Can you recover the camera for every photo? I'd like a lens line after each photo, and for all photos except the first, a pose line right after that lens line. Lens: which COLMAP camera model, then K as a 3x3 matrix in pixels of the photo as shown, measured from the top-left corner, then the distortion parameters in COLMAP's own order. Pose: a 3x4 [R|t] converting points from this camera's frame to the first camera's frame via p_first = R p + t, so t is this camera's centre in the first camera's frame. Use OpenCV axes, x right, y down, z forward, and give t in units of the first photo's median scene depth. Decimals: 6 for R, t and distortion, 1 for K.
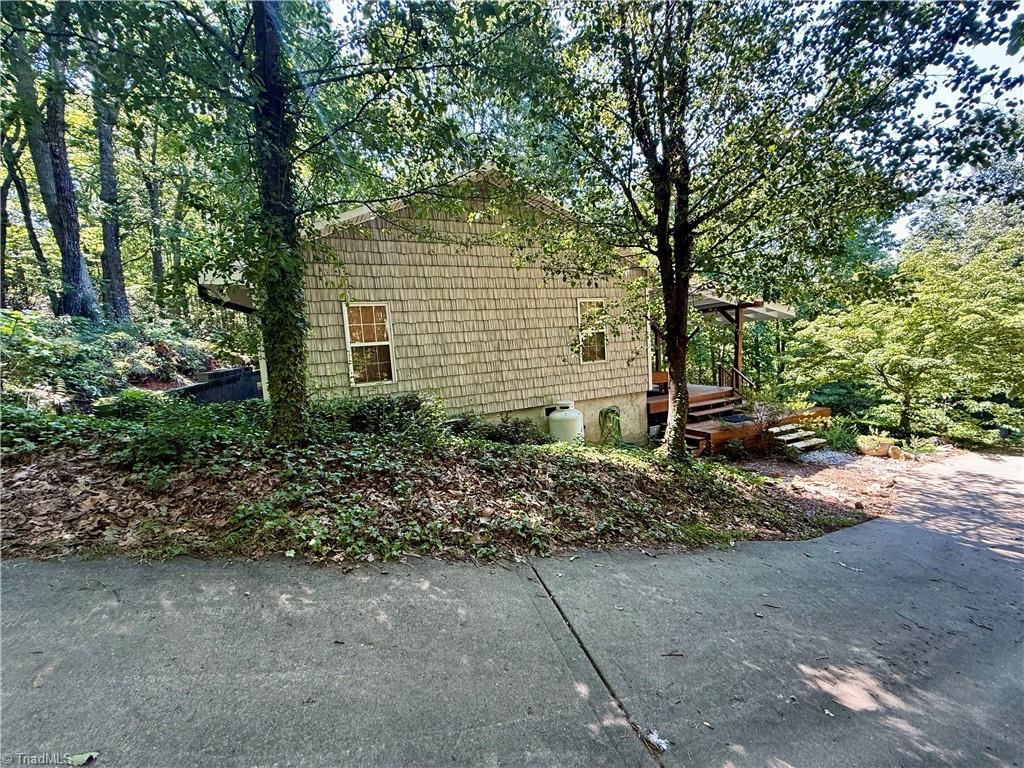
lens RADIAL K [[405.4, 0, 507.9], [0, 405.4, 388.1], [0, 0, 1]] dist [-0.003696, -0.000565]
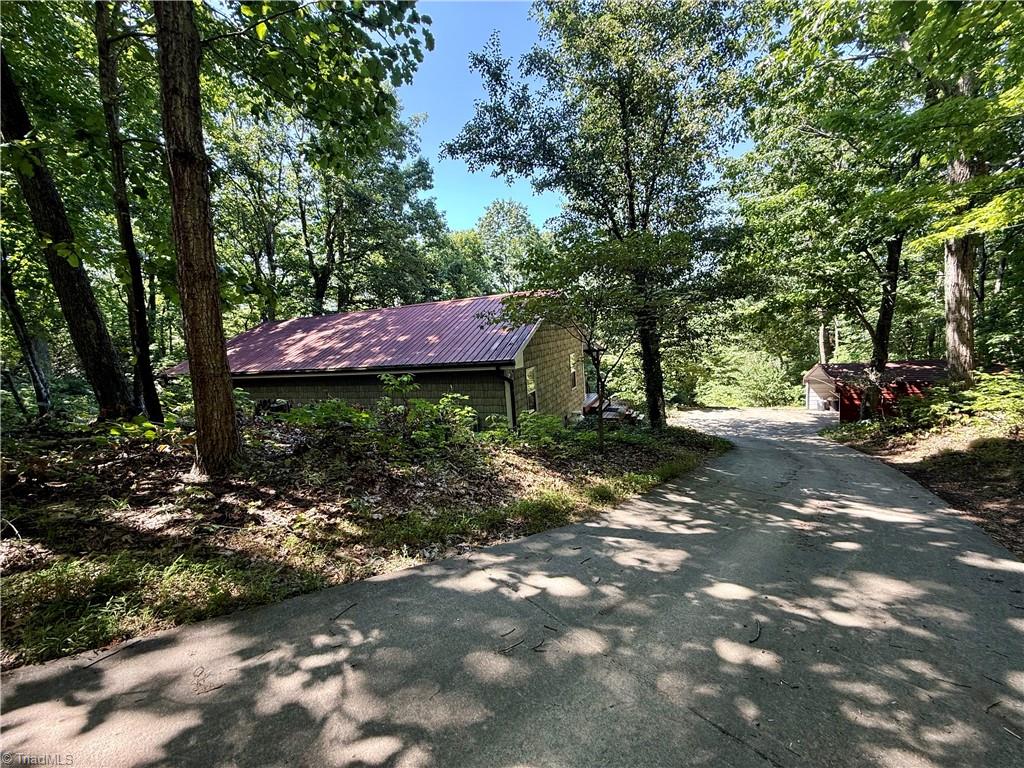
lens RADIAL K [[405.4, 0, 512.5], [0, 405.4, 387.7], [0, 0, 1]] dist [-0.003696, -0.000565]
pose [[0.755547, -0.089016, 0.649019, -1.957254], [0.101565, 0.994663, 0.018187, -0.224820], [-0.647174, 0.052177, 0.760555, -0.365952]]
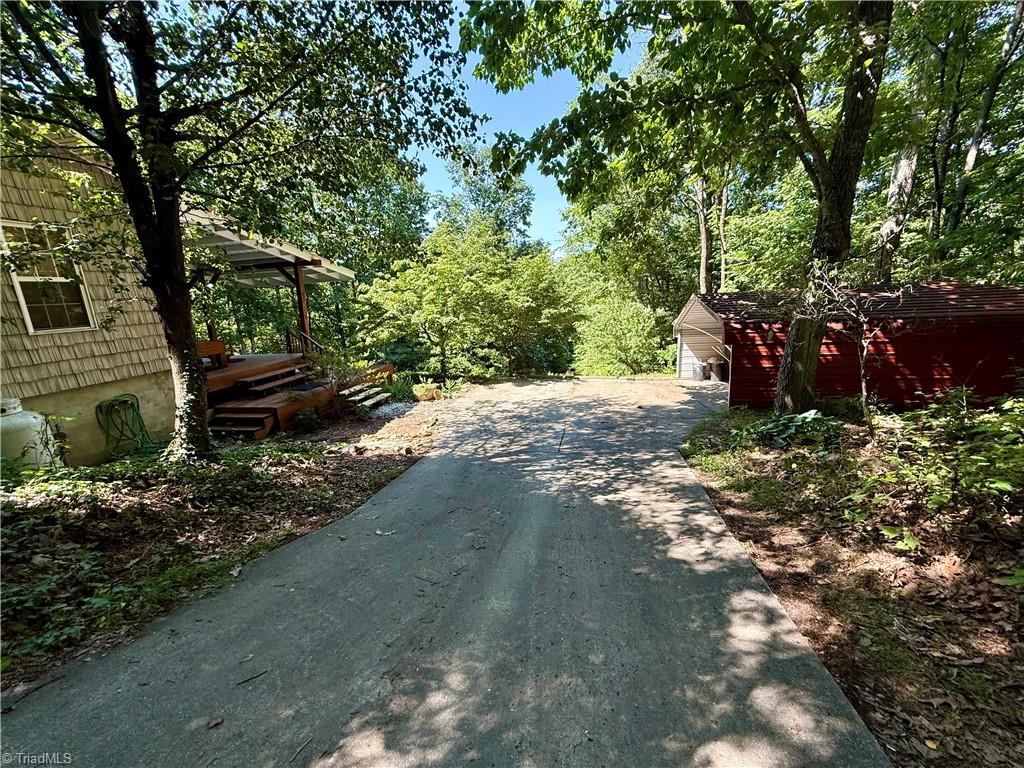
lens RADIAL K [[405.4, 0, 513.0], [0, 405.4, 381.5], [0, 0, 1]] dist [-0.003696, -0.000565]
pose [[0.597425, -0.137469, 0.790054, 0.138770], [0.092917, 0.990428, 0.102072, 0.016359], [-0.796523, 0.012429, 0.604480, 0.085953]]
